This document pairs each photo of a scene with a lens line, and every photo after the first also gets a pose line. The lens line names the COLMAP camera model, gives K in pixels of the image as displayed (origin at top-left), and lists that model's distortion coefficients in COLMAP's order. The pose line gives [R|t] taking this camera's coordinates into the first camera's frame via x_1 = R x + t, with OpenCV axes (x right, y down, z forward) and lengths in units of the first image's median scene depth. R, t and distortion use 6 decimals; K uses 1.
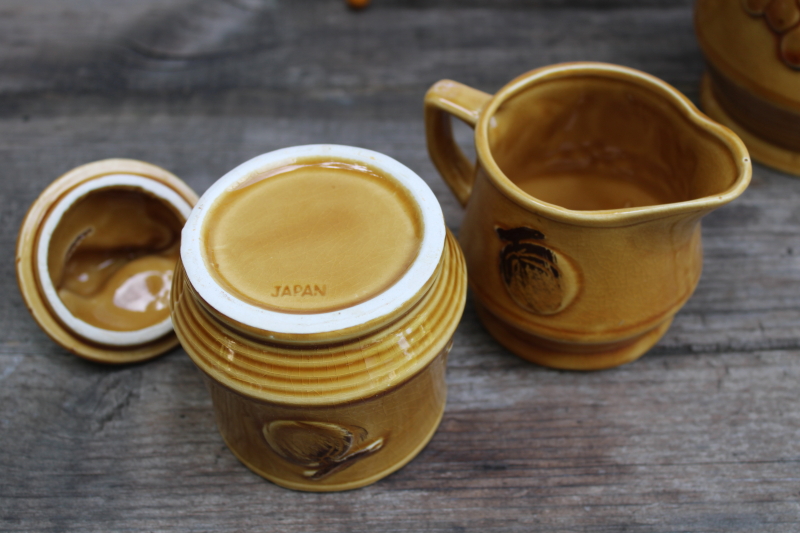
lens RADIAL K [[1175.6, 0, 400.0], [0, 1175.6, 266.5], [0, 0, 1]] dist [-0.061076, 0.128882]
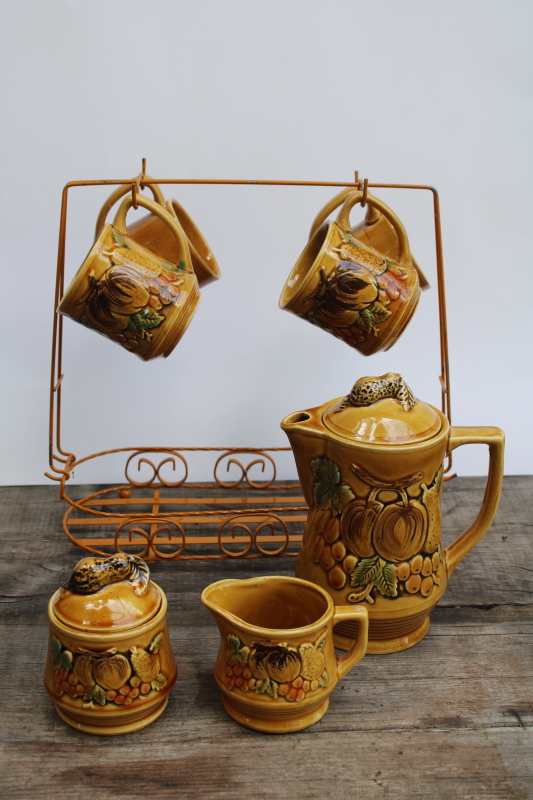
lens RADIAL K [[1175.6, 0, 265.2], [0, 1175.6, 384.8], [0, 0, 1]] dist [-0.061076, 0.128882]
pose [[0.998388, 0.004101, 0.056610, 0.119263], [0.020037, 0.907705, -0.419131, 0.373025], [-0.053104, 0.419589, 0.906159, -0.998308]]
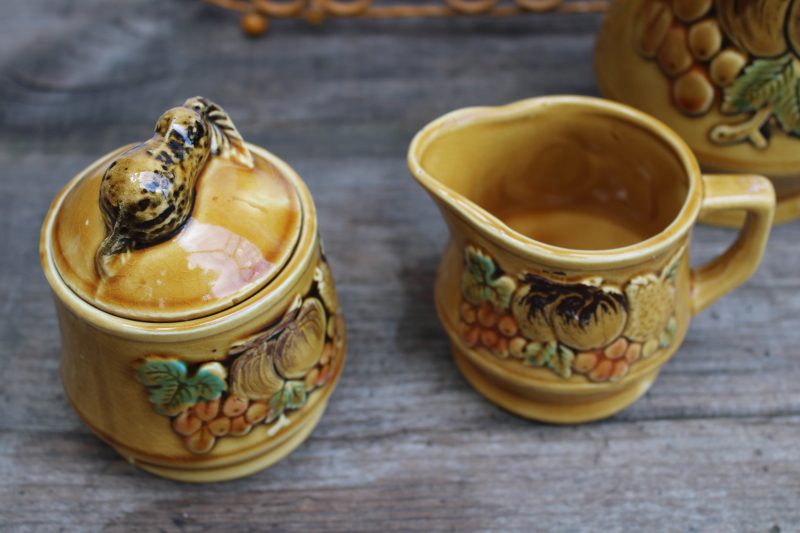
lens RADIAL K [[1175.6, 0, 400.0], [0, 1175.6, 266.5], [0, 0, 1]] dist [-0.061076, 0.128882]
pose [[0.999997, 0.001489, -0.001915, 0.120572], [-0.001456, 0.999847, 0.017434, -0.071274], [0.001941, -0.017432, 0.999846, 0.067754]]
